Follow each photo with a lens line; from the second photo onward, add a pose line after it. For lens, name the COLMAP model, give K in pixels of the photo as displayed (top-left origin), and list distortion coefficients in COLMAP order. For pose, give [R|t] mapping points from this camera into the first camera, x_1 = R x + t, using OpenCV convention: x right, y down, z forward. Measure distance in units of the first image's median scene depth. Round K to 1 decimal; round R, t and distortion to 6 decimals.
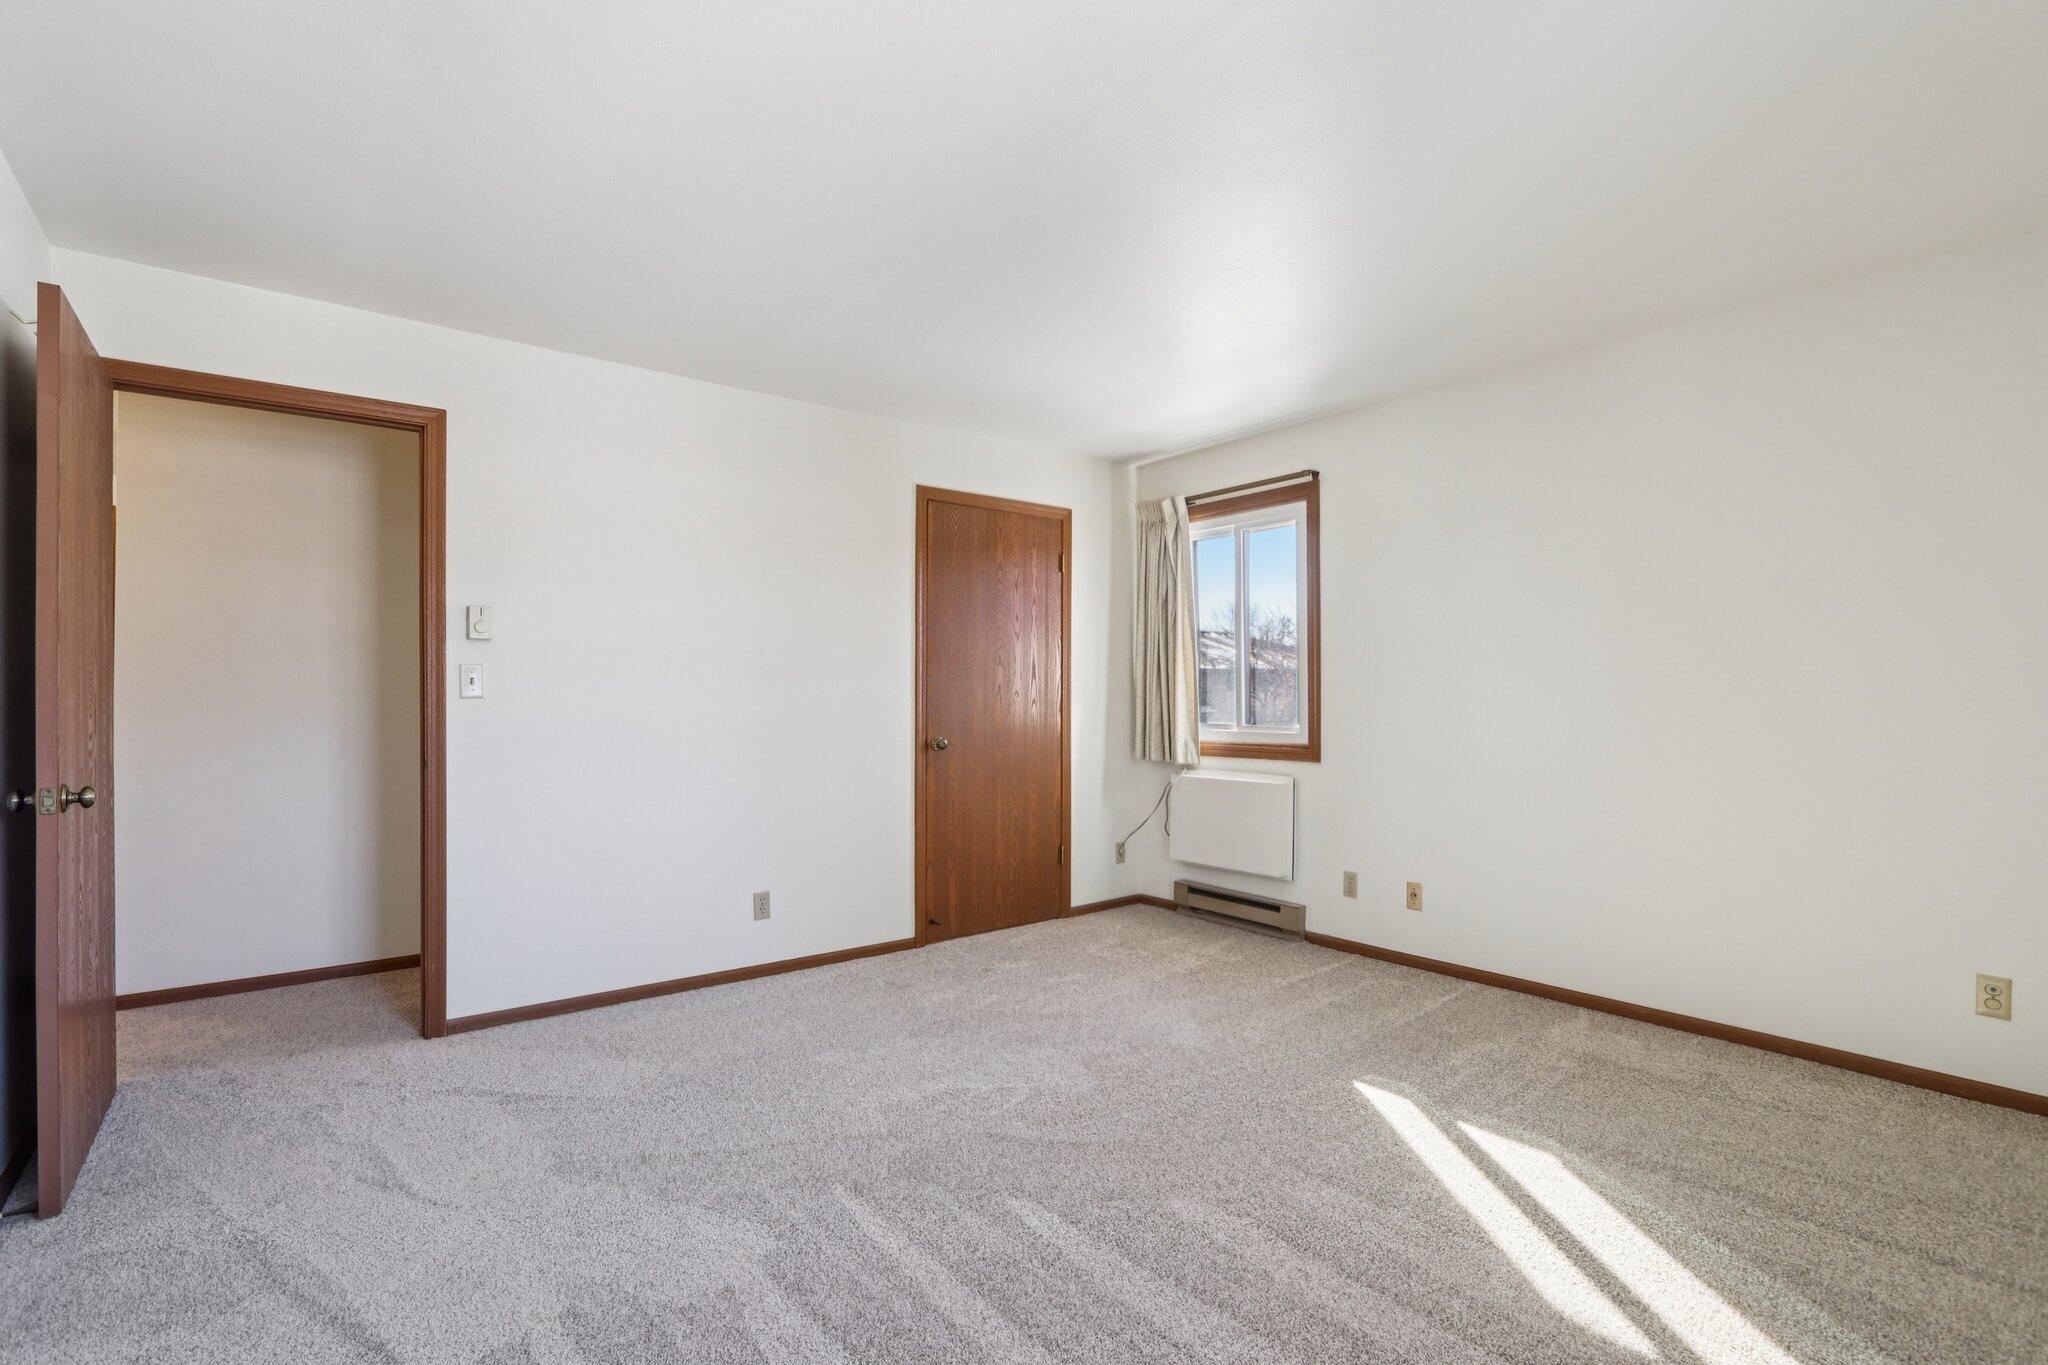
lens RADIAL K [[955.0, 0, 1029.0], [0, 955.0, 697.2], [0, 0, 1]] dist [-0.020819, 0.002766]
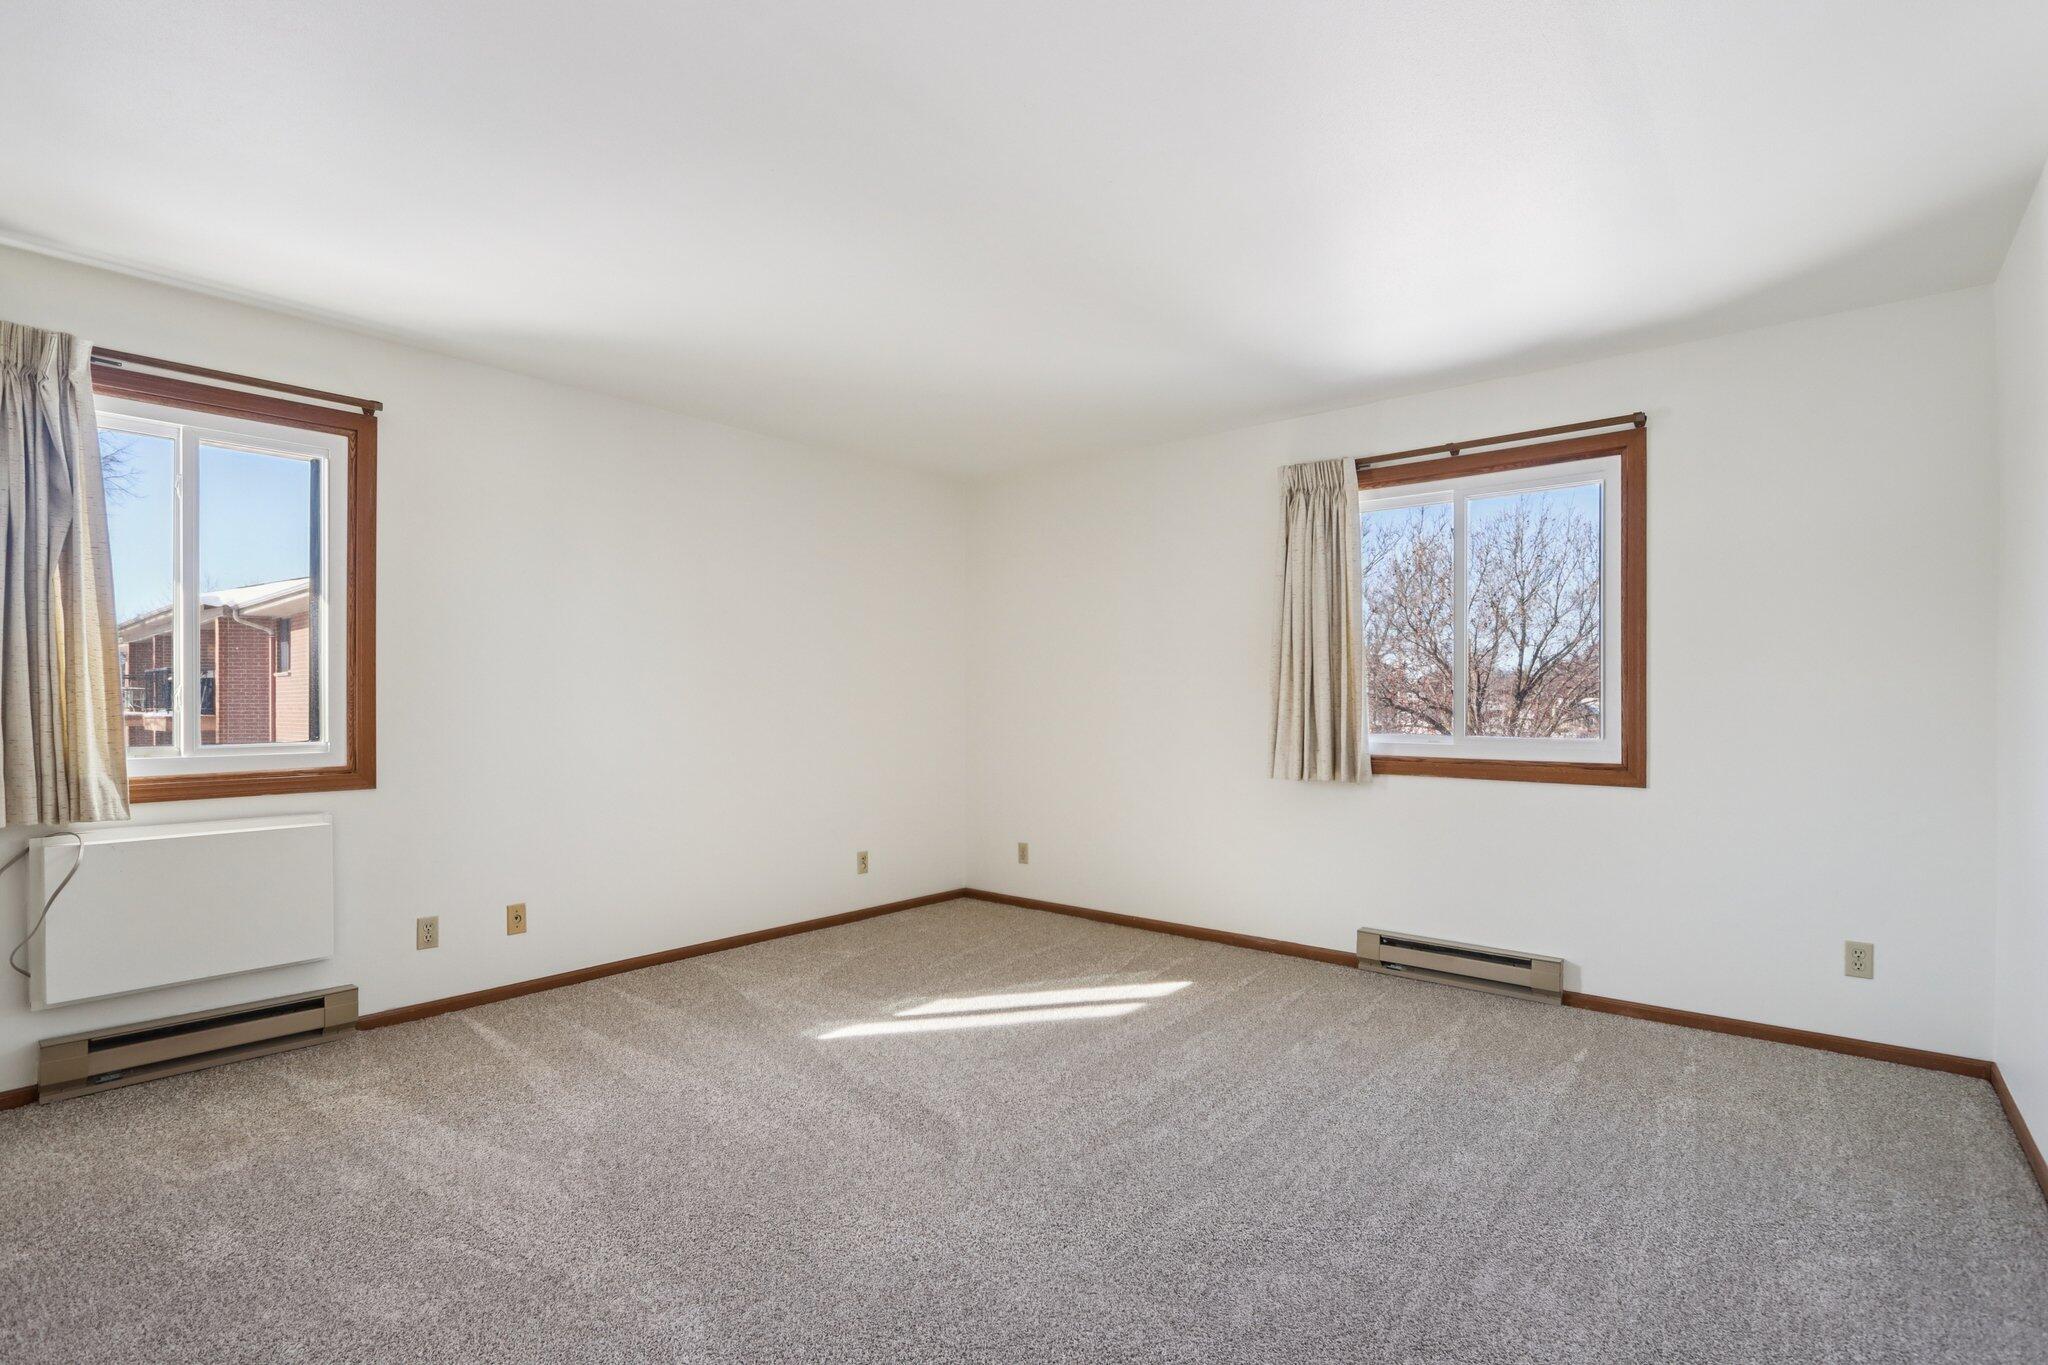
lens RADIAL K [[955.0, 0, 1021.7], [0, 955.0, 696.4], [0, 0, 1]] dist [-0.020819, 0.002766]
pose [[-0.222567, 0.003193, 0.974912, -0.557257], [-0.005391, 0.999975, -0.004506, -0.004826], [-0.974903, -0.006258, -0.222544, 0.672864]]
